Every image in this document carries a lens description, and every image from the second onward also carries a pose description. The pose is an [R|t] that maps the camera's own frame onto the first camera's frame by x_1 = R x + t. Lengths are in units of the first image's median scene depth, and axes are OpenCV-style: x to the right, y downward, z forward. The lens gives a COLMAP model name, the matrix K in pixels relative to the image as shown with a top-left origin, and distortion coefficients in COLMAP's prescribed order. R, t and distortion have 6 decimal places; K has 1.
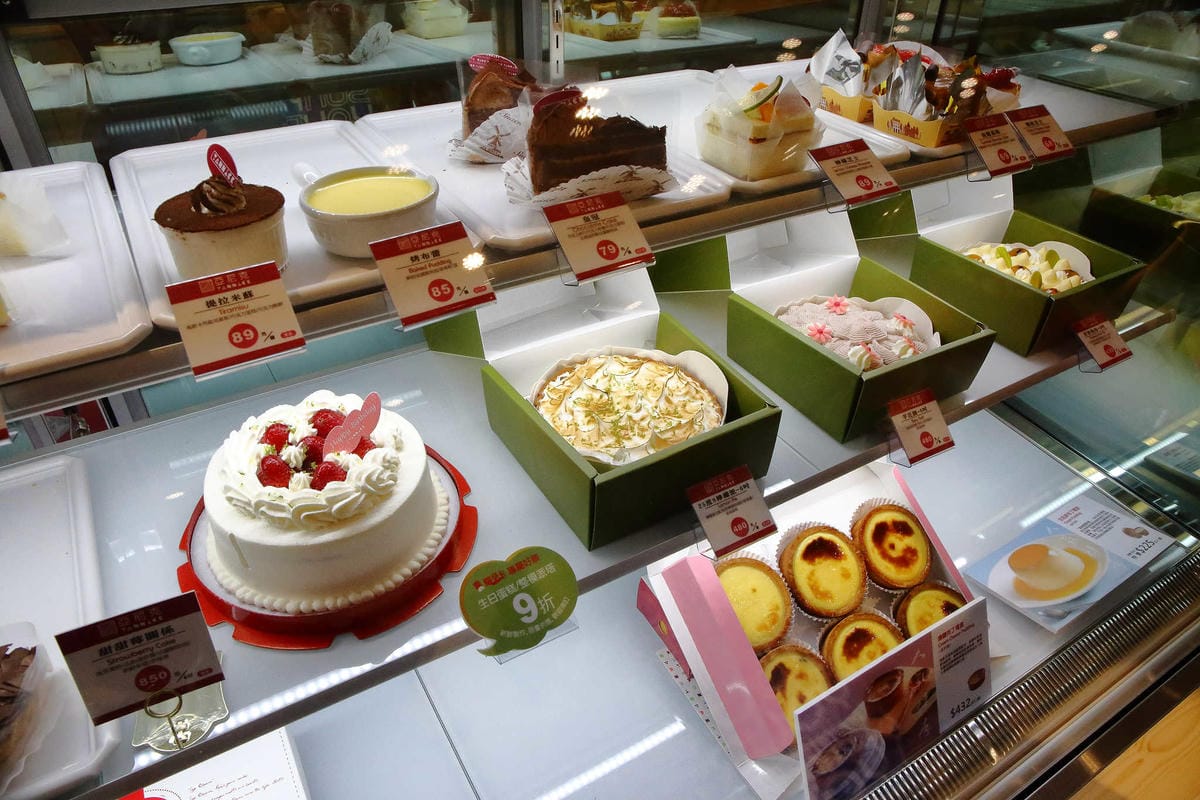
lens RADIAL K [[801.9, 0, 600.0], [0, 801.9, 400.0], [0, 0, 1]] dist [-0.113573, 0.090906]
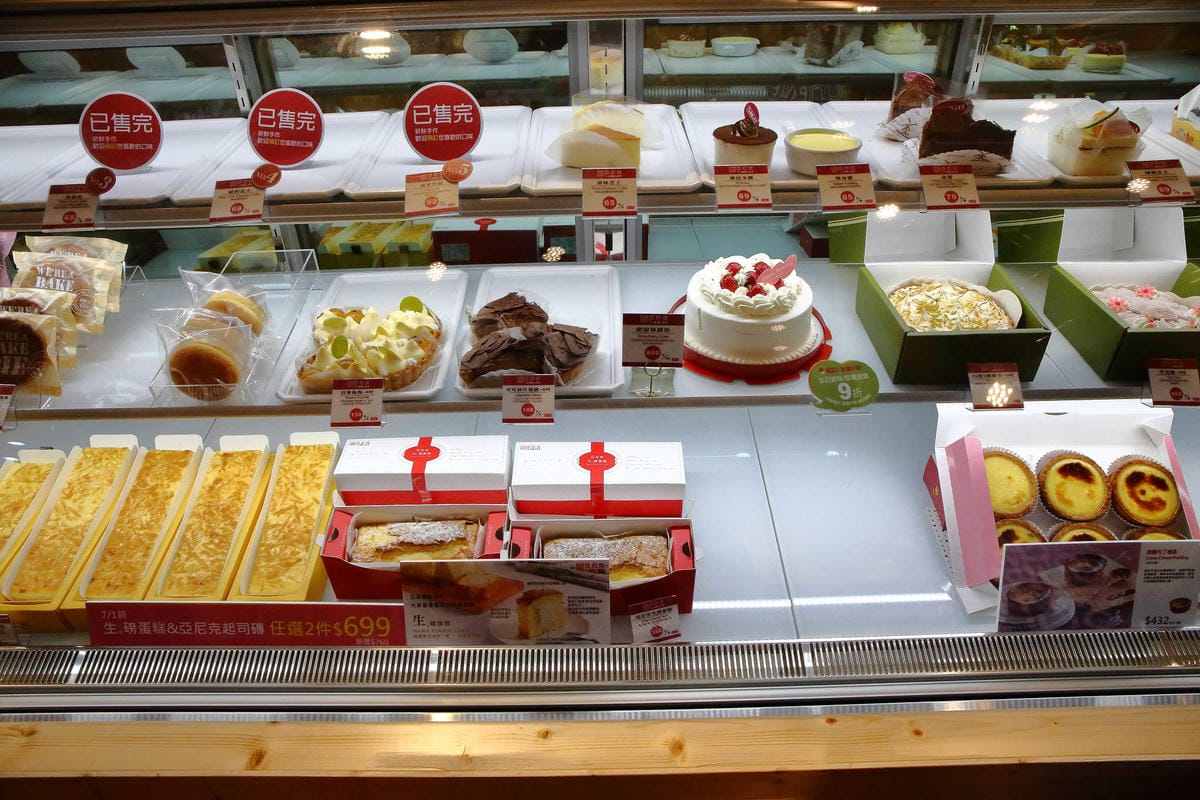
lens RADIAL K [[801.9, 0, 600.0], [0, 801.9, 400.0], [0, 0, 1]] dist [-0.113573, 0.090906]
pose [[0.857056, 0.268849, -0.439518, 0.175035], [-0.268589, 0.961116, 0.064161, 0.258212], [0.439677, 0.063060, 0.895939, -0.630423]]
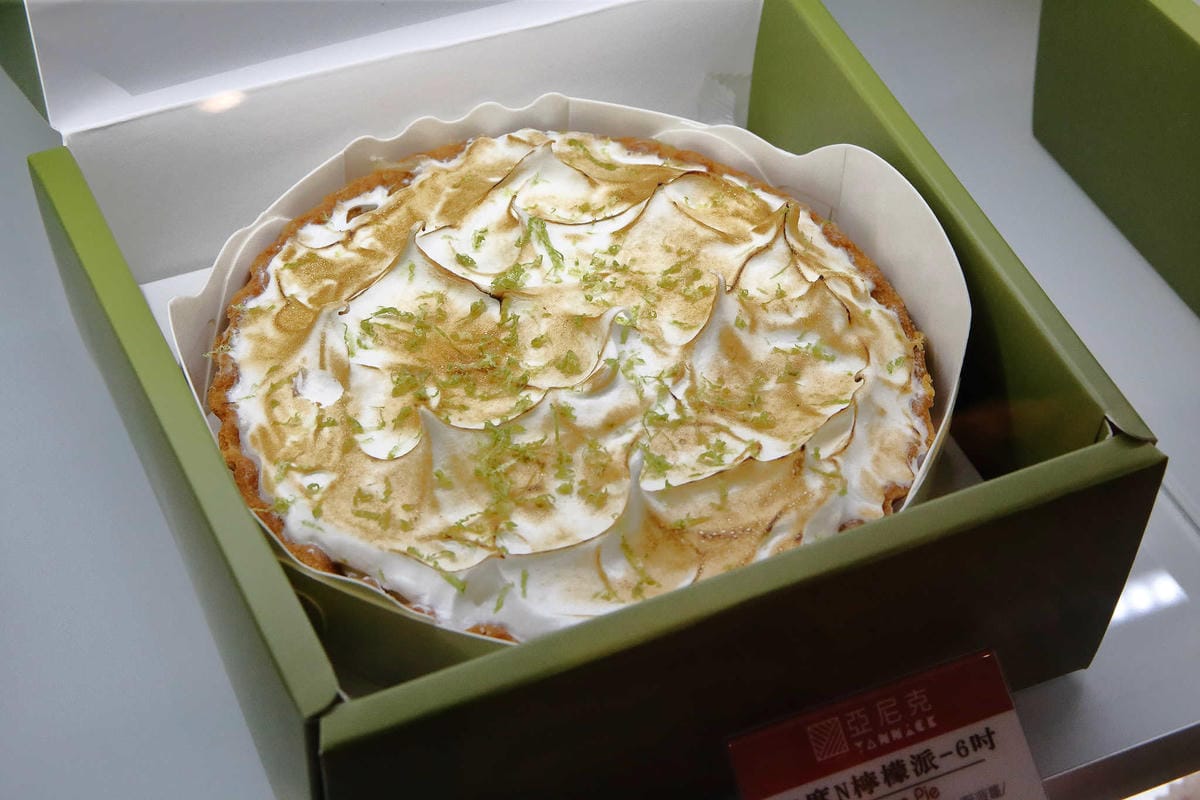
lens RADIAL K [[2086.8, 0, 600.0], [0, 2086.8, 400.0], [0, 0, 1]] dist [0.035001, 0.045238]
pose [[0.991717, 0.095530, -0.085860, 0.106521], [-0.079637, 0.981783, 0.172513, -0.099503], [0.100776, -0.164246, 0.981258, 0.347159]]
